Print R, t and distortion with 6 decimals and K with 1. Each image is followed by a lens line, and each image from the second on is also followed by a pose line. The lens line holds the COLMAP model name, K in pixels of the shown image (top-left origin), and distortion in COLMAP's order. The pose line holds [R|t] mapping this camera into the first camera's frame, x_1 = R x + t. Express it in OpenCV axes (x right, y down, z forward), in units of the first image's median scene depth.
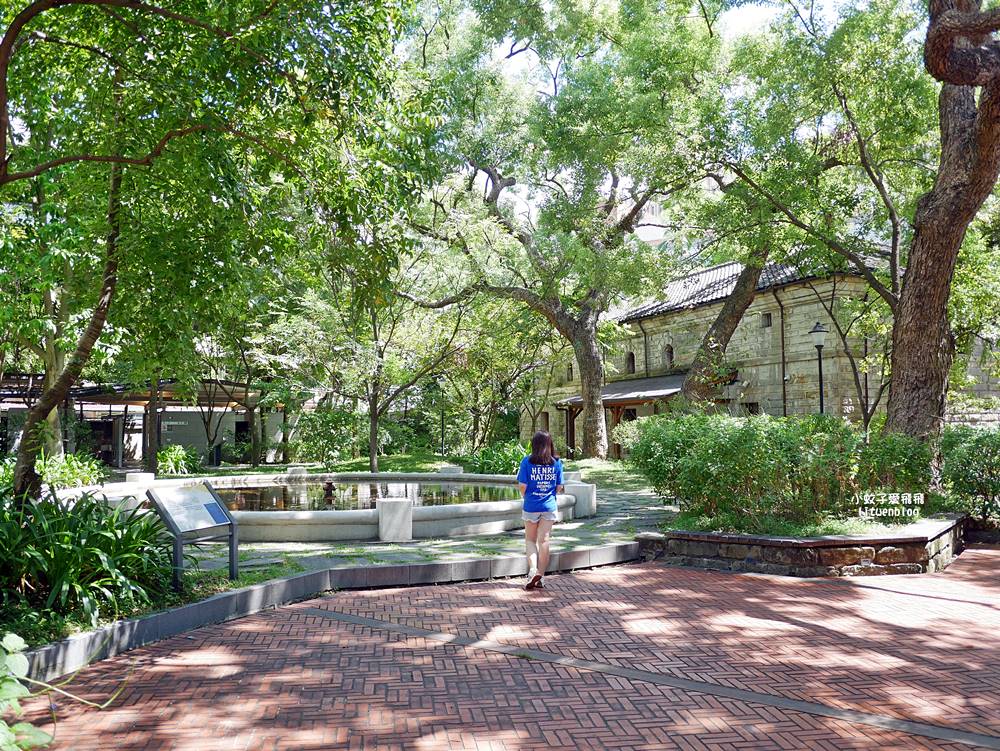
lens RADIAL K [[849.5, 0, 505.4], [0, 849.5, 375.6], [0, 0, 1]] dist [-0.039401, 0.010751]
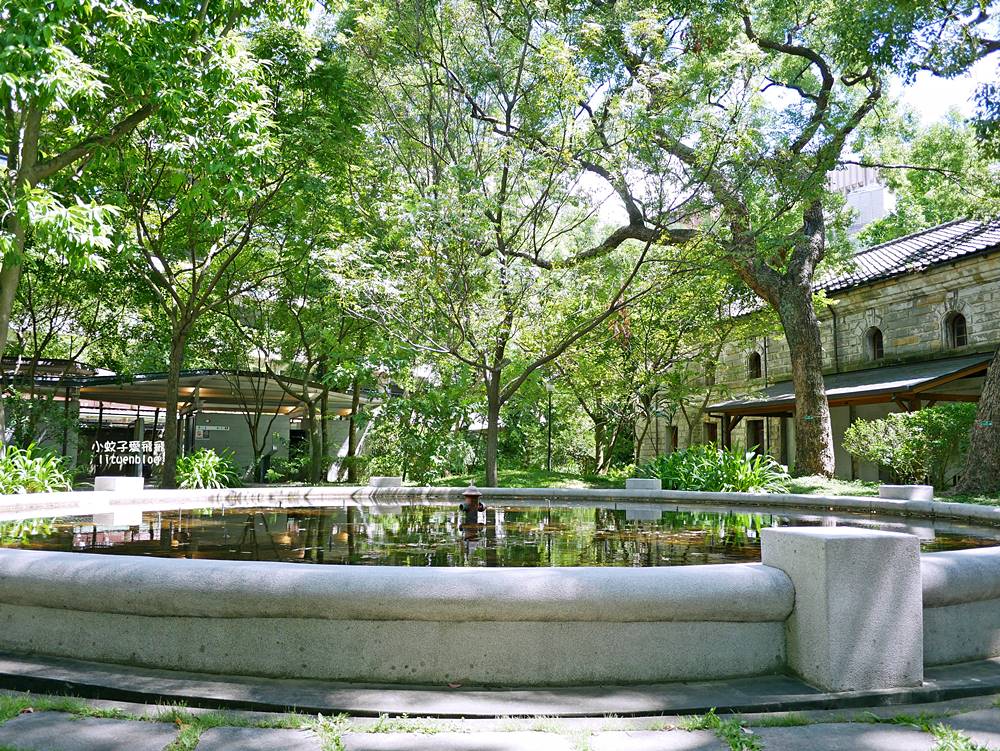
lens RADIAL K [[849.5, 0, 506.8], [0, 849.5, 373.2], [0, 0, 1]] dist [-0.039401, 0.010751]
pose [[0.998106, 0.009787, -0.060736, -0.091054], [-0.012365, 0.999032, -0.042222, 0.043701], [0.060264, 0.042893, 0.997260, 0.291109]]
